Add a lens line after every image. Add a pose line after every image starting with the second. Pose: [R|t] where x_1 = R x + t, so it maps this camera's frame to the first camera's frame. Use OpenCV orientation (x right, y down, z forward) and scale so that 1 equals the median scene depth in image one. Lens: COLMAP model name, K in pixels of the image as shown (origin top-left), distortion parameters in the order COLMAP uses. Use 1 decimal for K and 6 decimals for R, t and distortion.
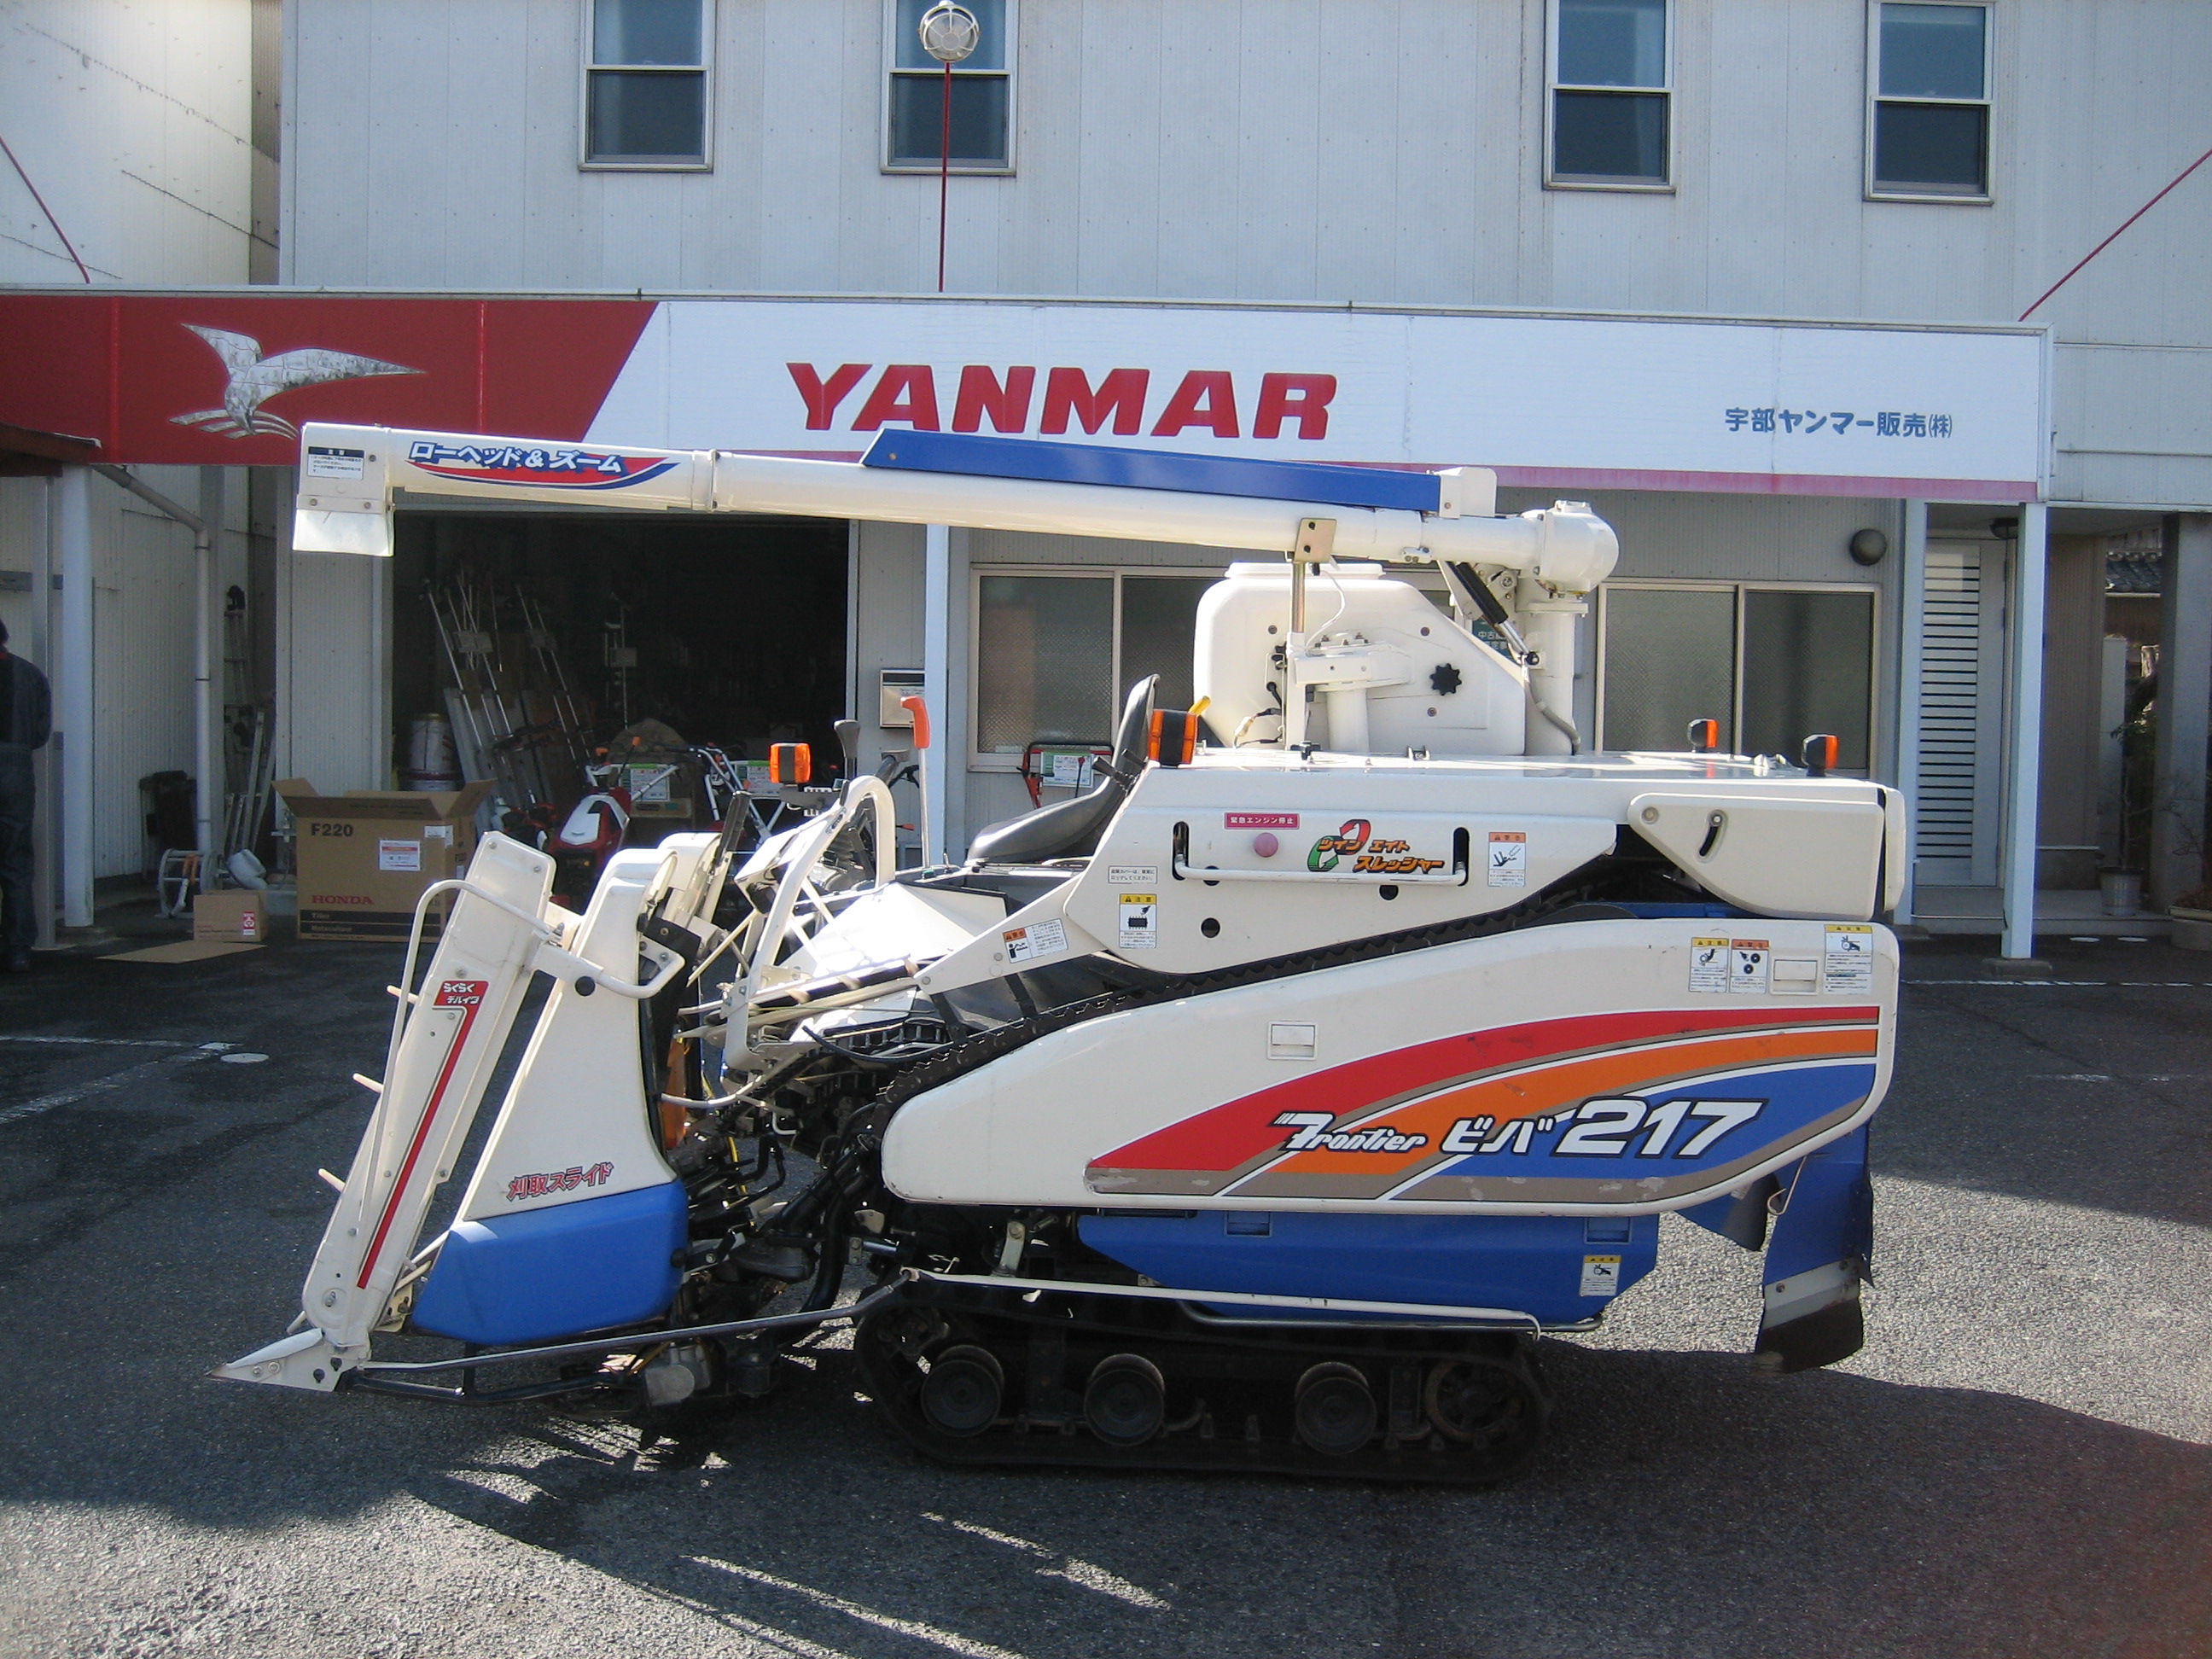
lens RADIAL K [[2300.1, 0, 1139.5], [0, 2300.1, 827.7], [0, 0, 1]] dist [-0.155501, 0.200620]
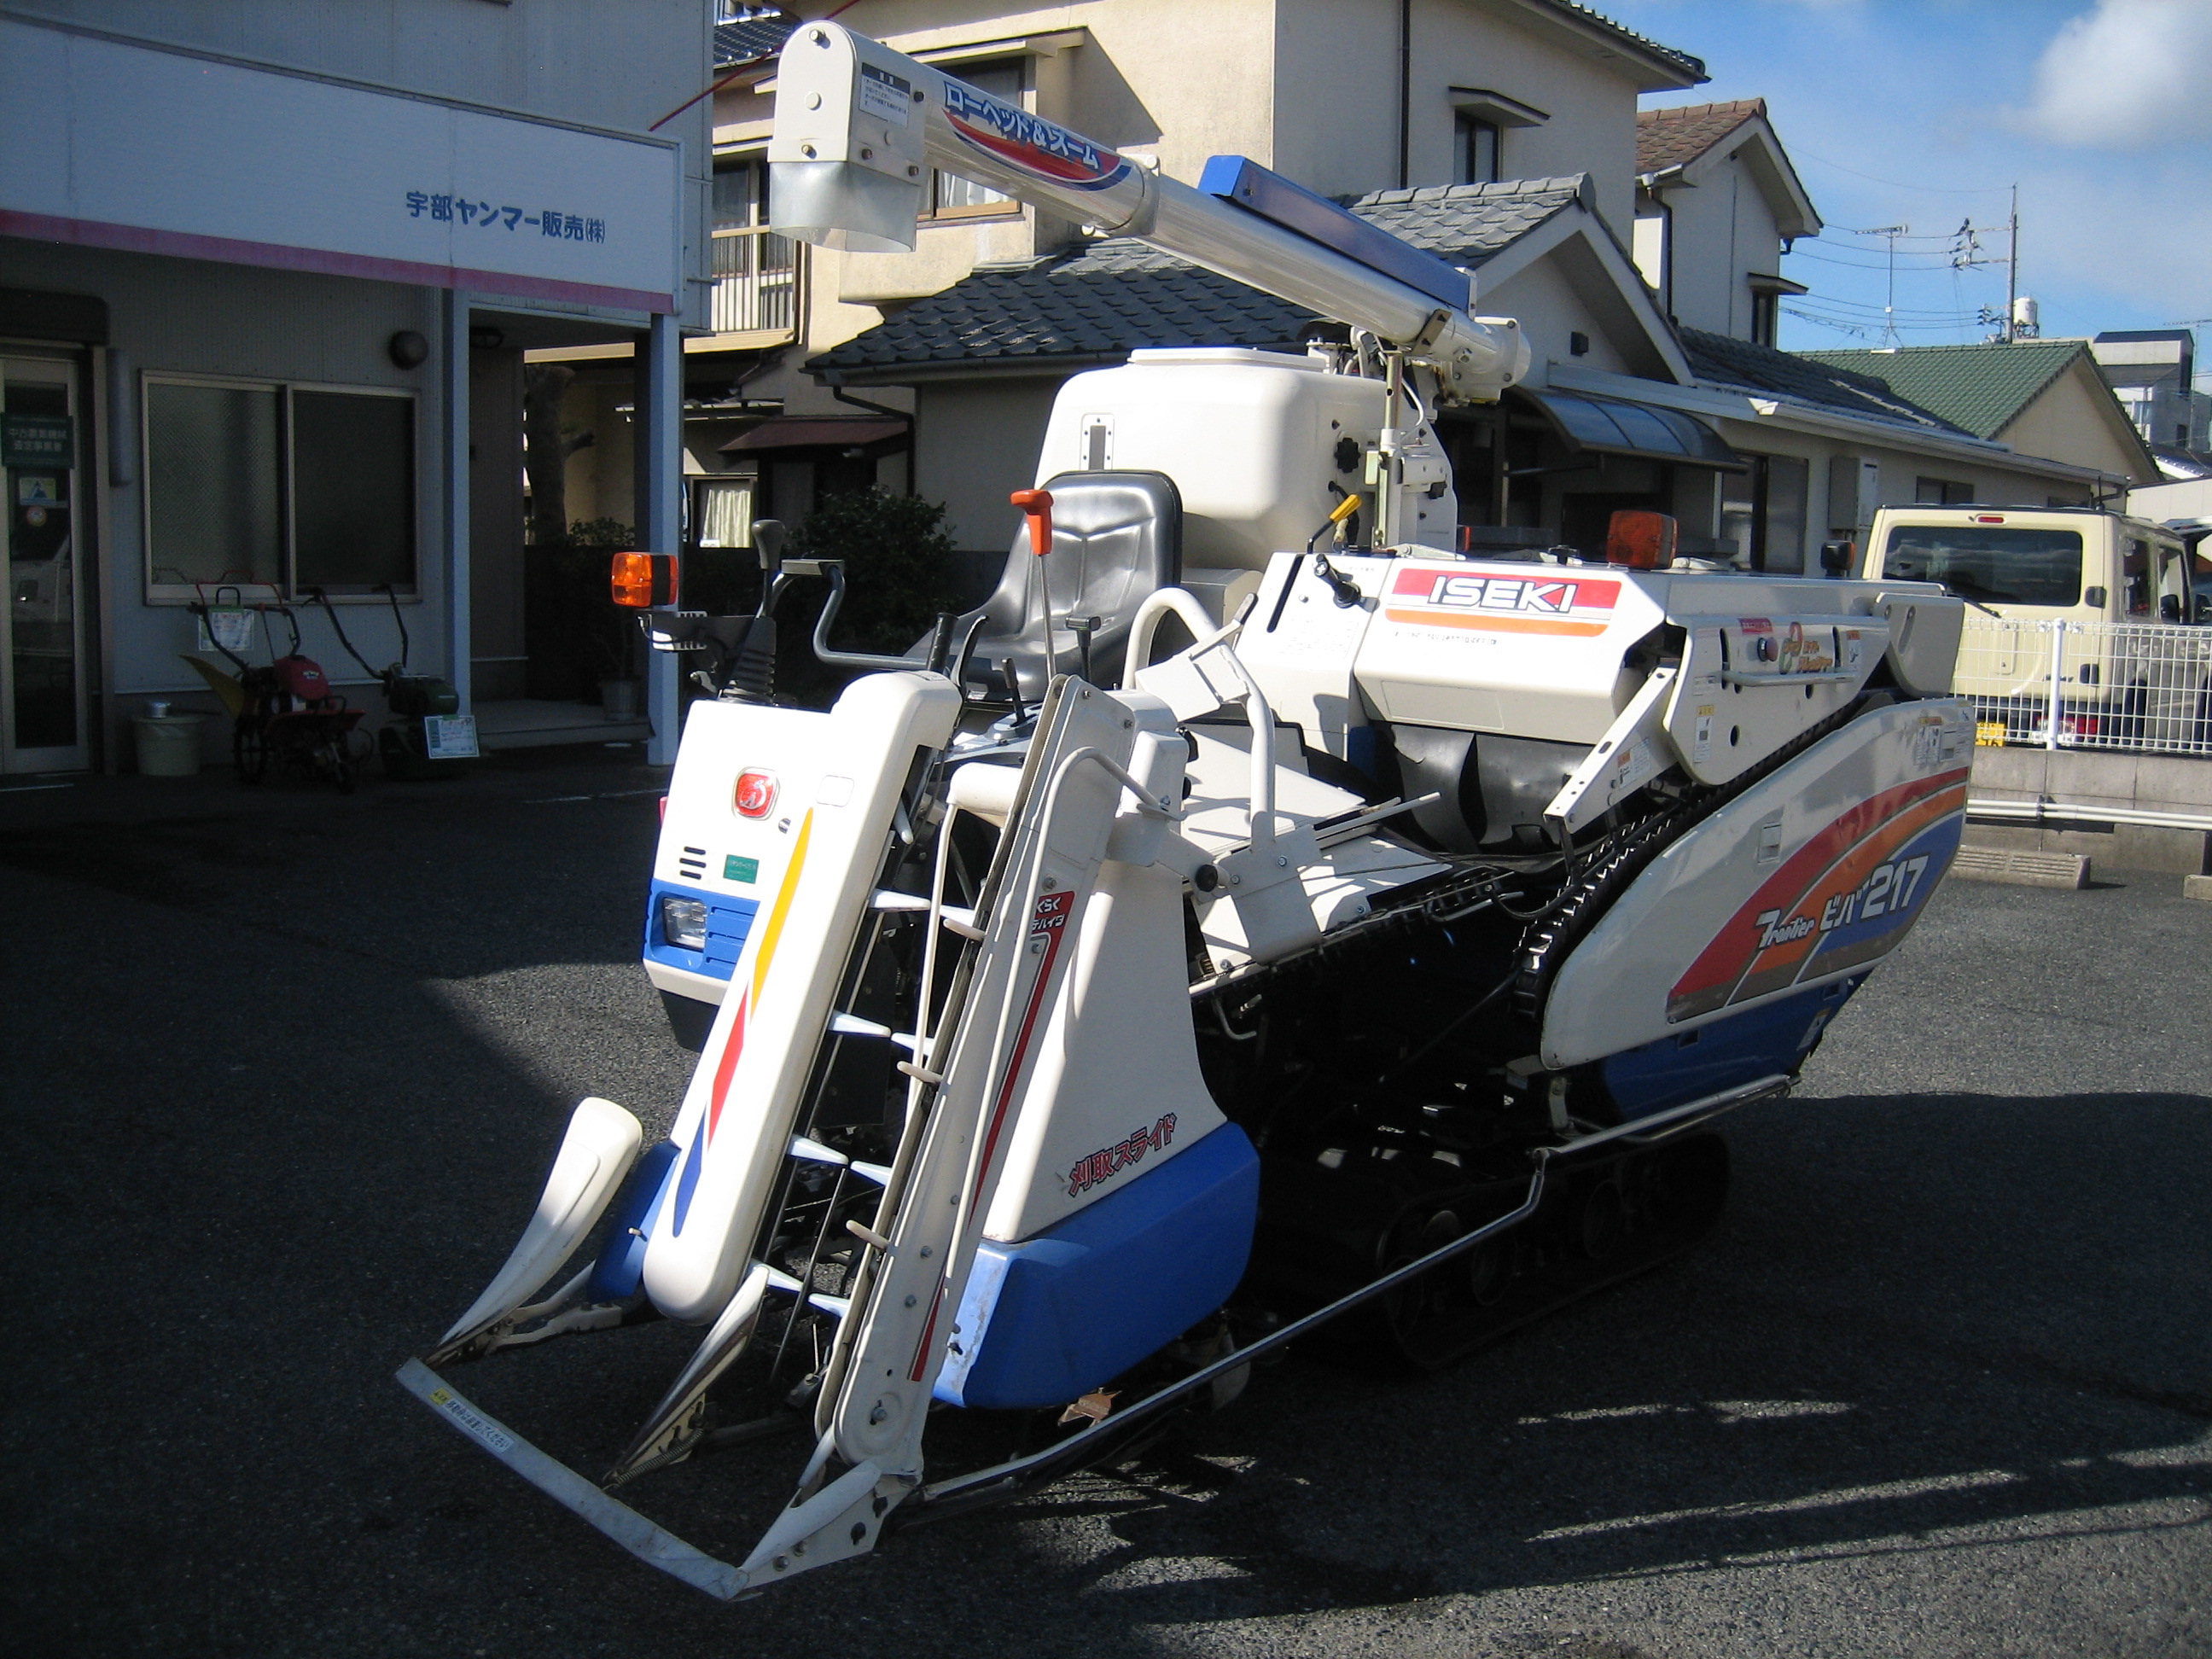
lens RADIAL K [[2300.1, 0, 1139.5], [0, 2300.1, 827.7], [0, 0, 1]] dist [-0.155501, 0.200620]
pose [[0.614282, -0.096738, 0.783134, -0.889497], [0.033526, 0.994760, 0.096581, -0.020074], [-0.788374, -0.033073, 0.614307, 0.599275]]
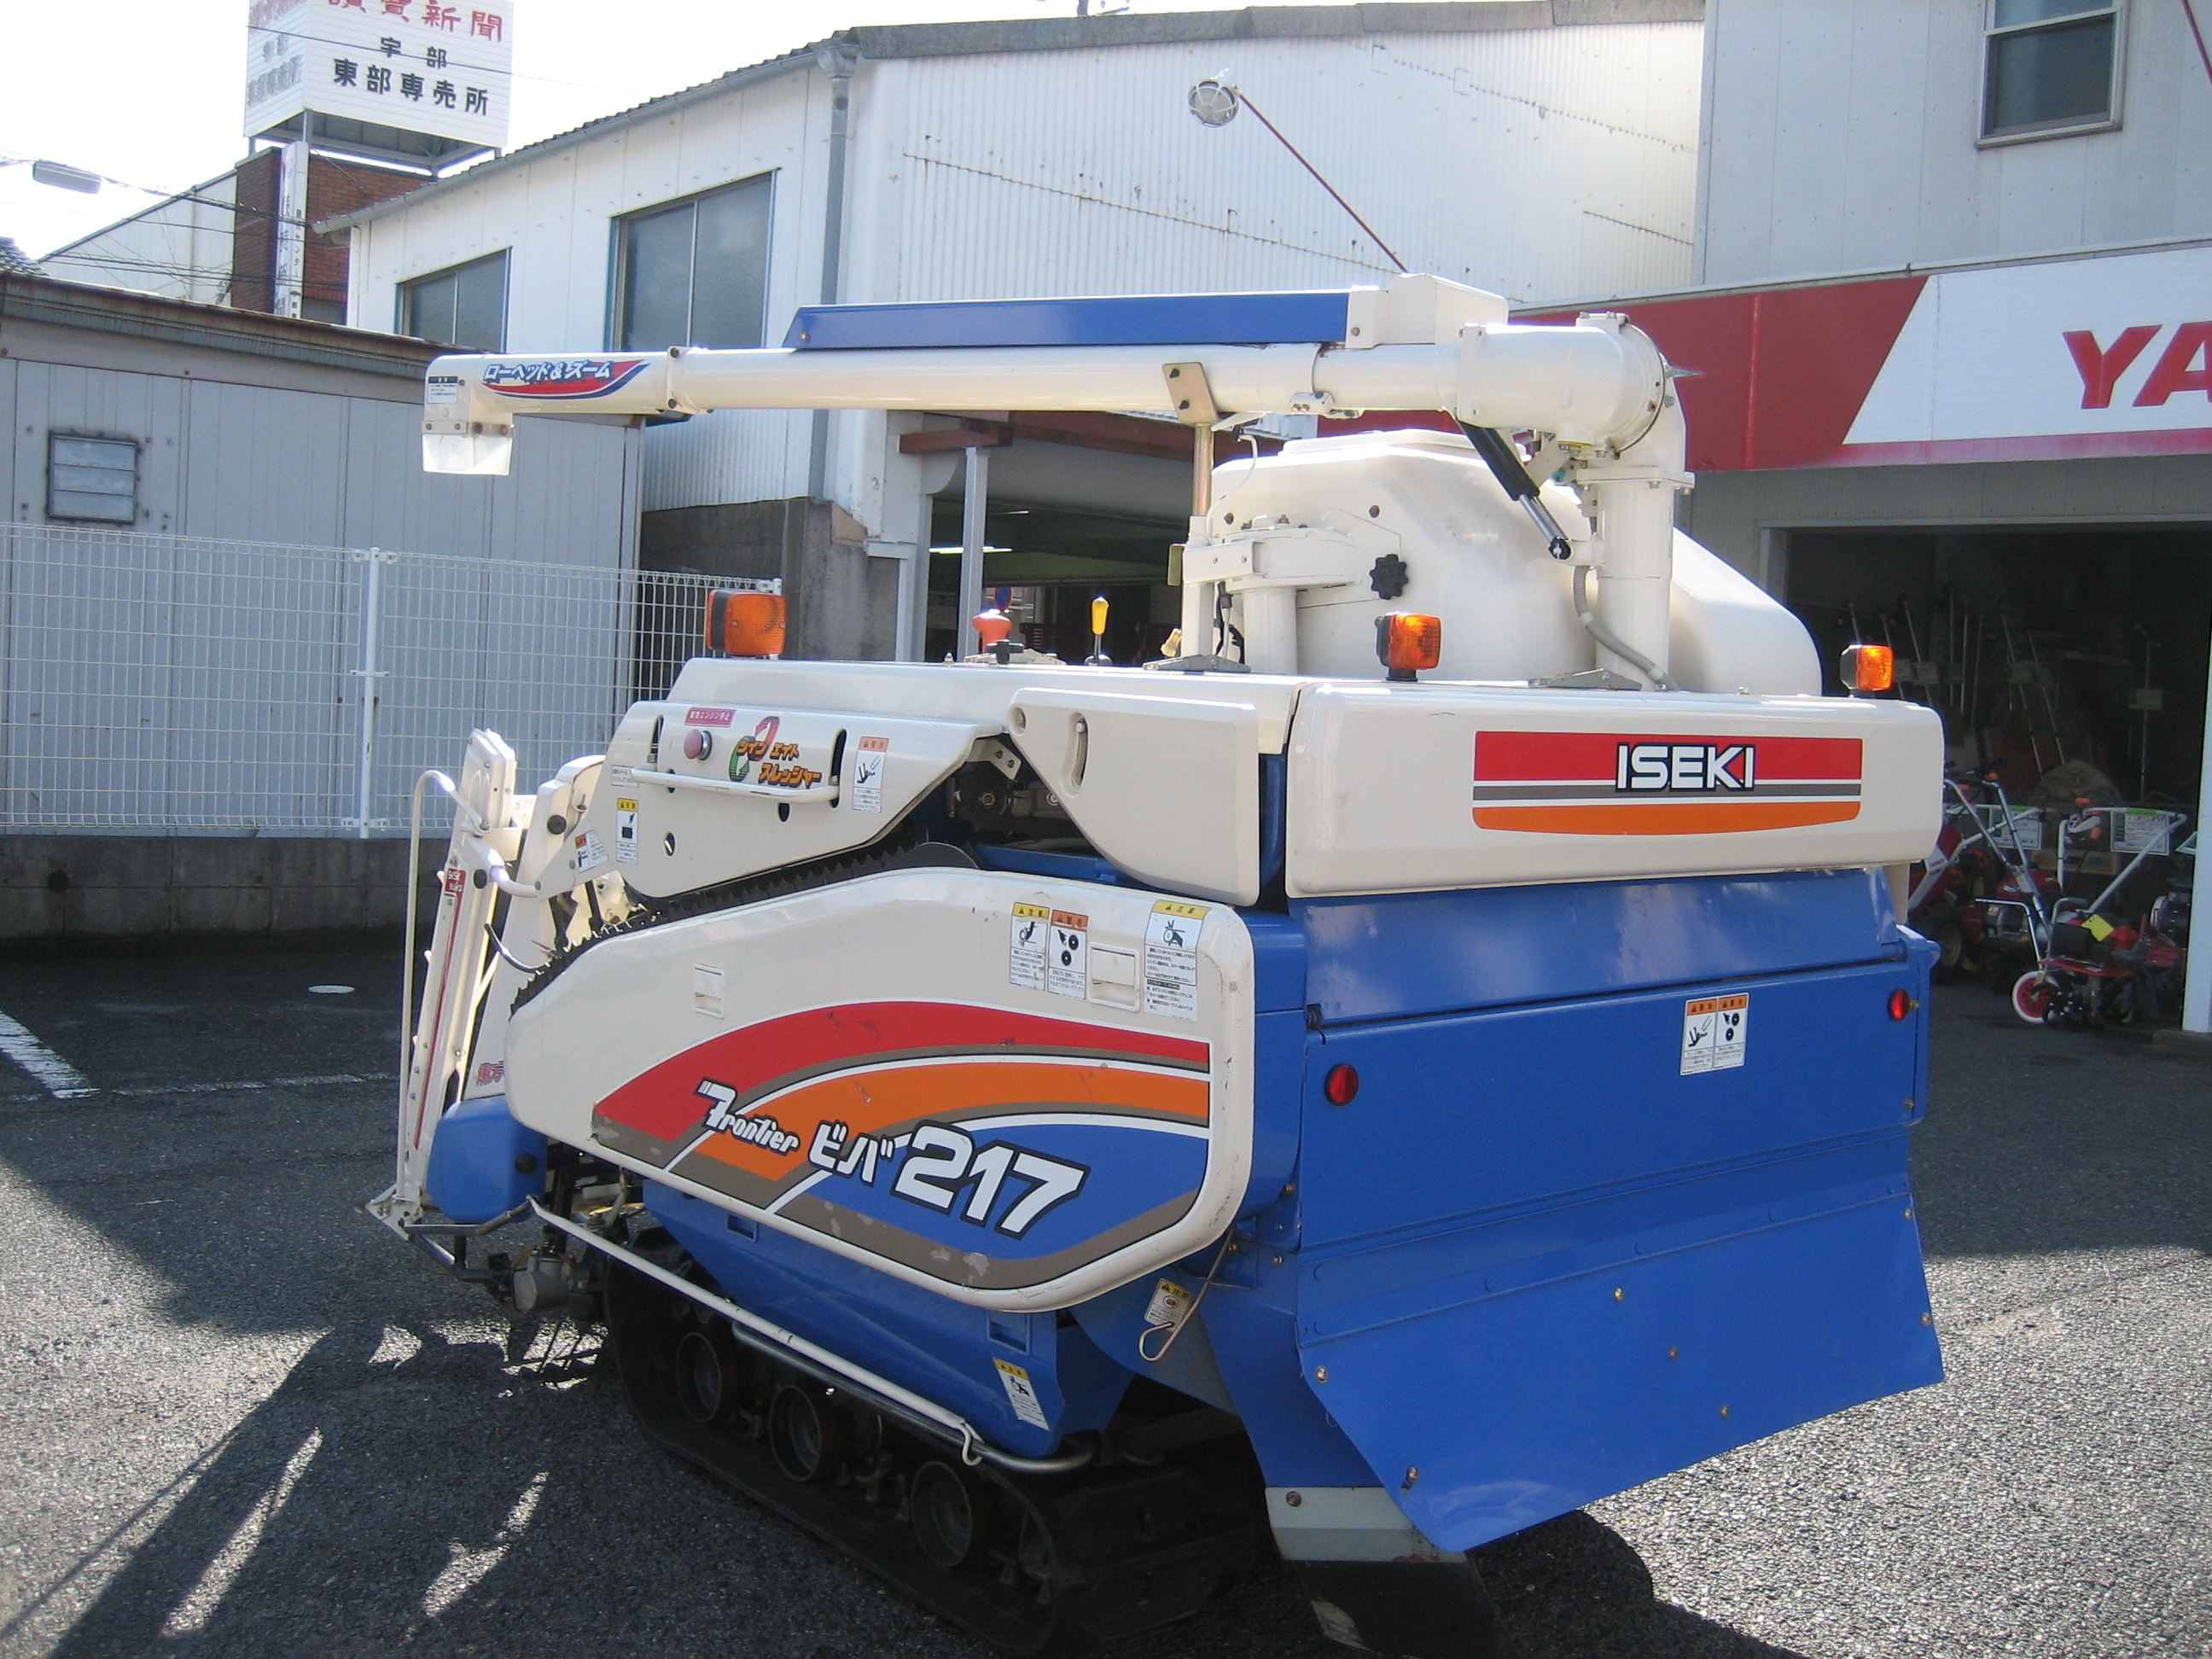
lens RADIAL K [[2300.1, 0, 1139.5], [0, 2300.1, 827.7], [0, 0, 1]] dist [-0.155501, 0.200620]
pose [[0.666842, 0.055801, -0.743107, 0.753849], [-0.080575, 0.996745, 0.002542, 0.021831], [0.740831, 0.058181, 0.669167, 0.572083]]
